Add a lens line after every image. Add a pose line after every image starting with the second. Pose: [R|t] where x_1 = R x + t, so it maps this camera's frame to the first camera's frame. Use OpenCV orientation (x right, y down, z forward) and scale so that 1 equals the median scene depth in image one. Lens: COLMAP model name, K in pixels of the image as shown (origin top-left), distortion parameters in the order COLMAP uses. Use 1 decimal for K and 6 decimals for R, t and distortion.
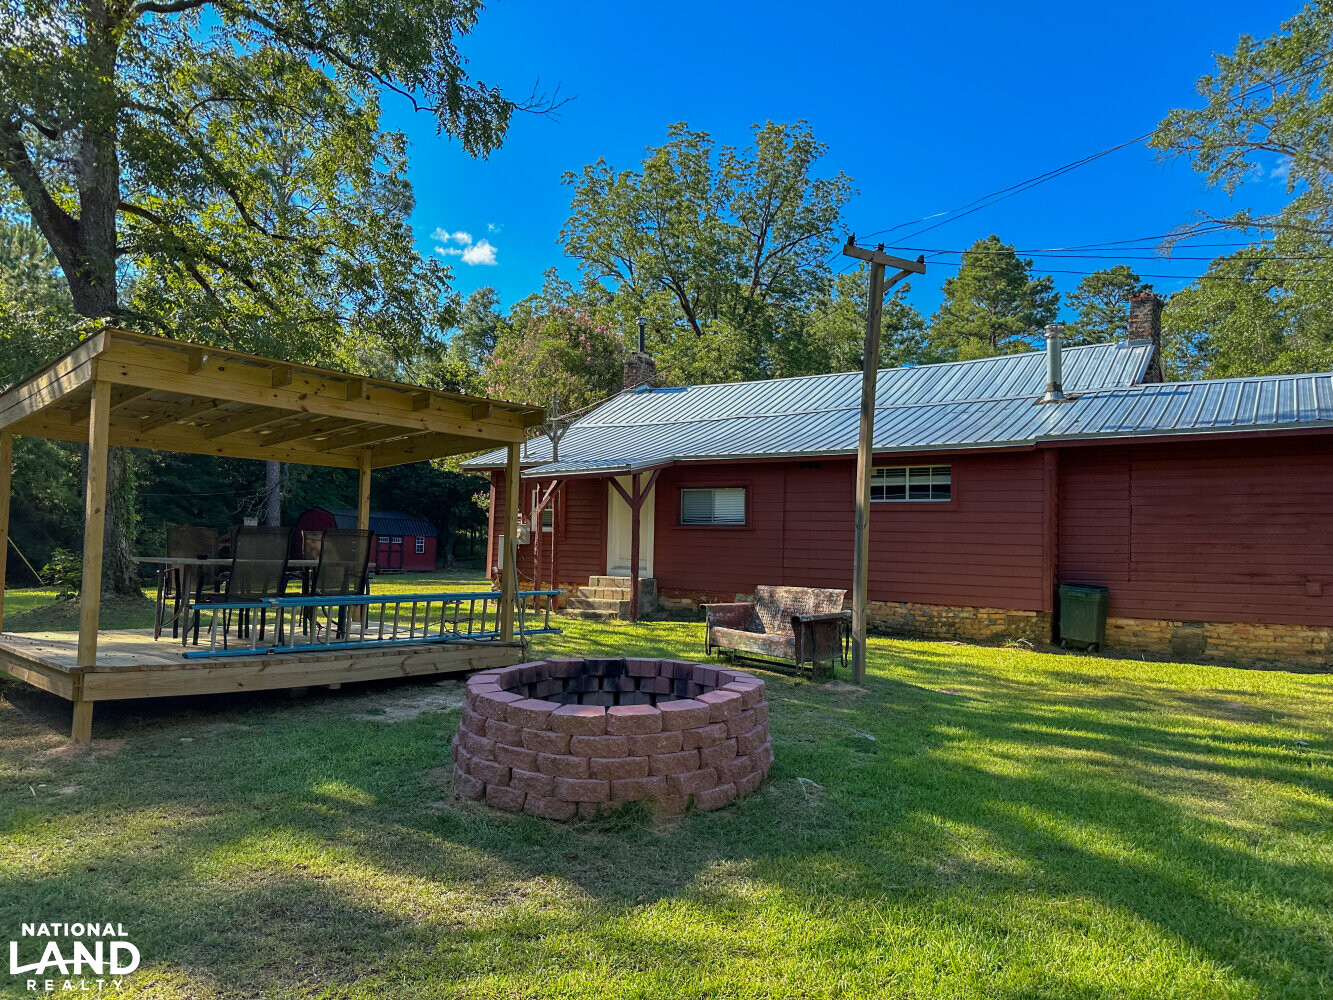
lens RADIAL K [[926.3, 0, 660.9], [0, 926.3, 501.5], [0, 0, 1]] dist [0.123519, -0.191476]
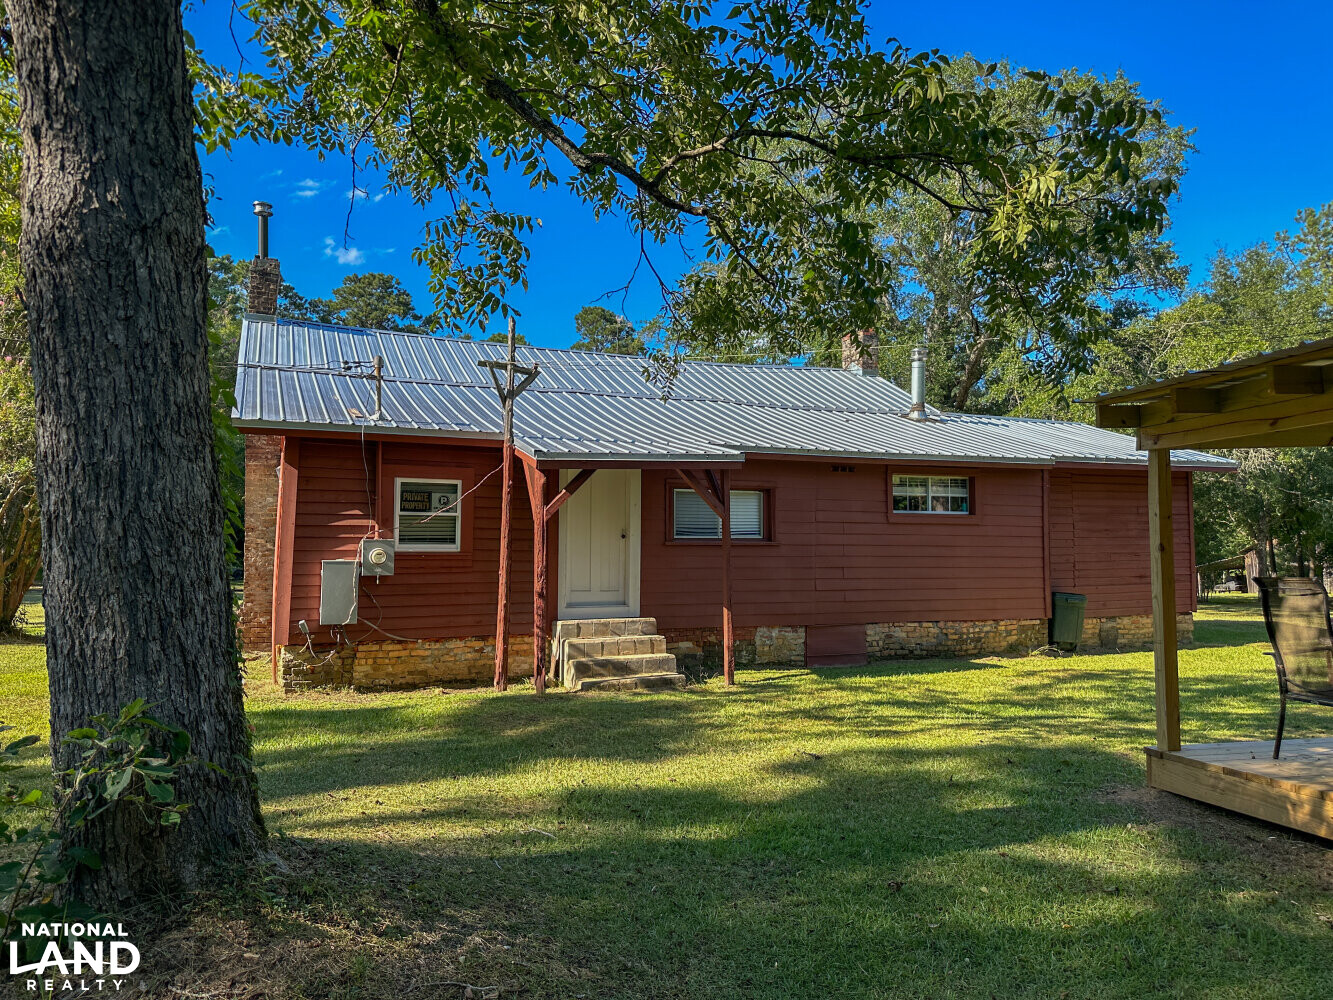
lens RADIAL K [[926.3, 0, 660.9], [0, 926.3, 501.5], [0, 0, 1]] dist [0.123519, -0.191476]
pose [[0.539777, 0.021900, 0.841523, -0.706315], [-0.027208, 0.999593, -0.008561, 0.003389], [-0.841368, -0.018275, 0.540153, 0.752293]]
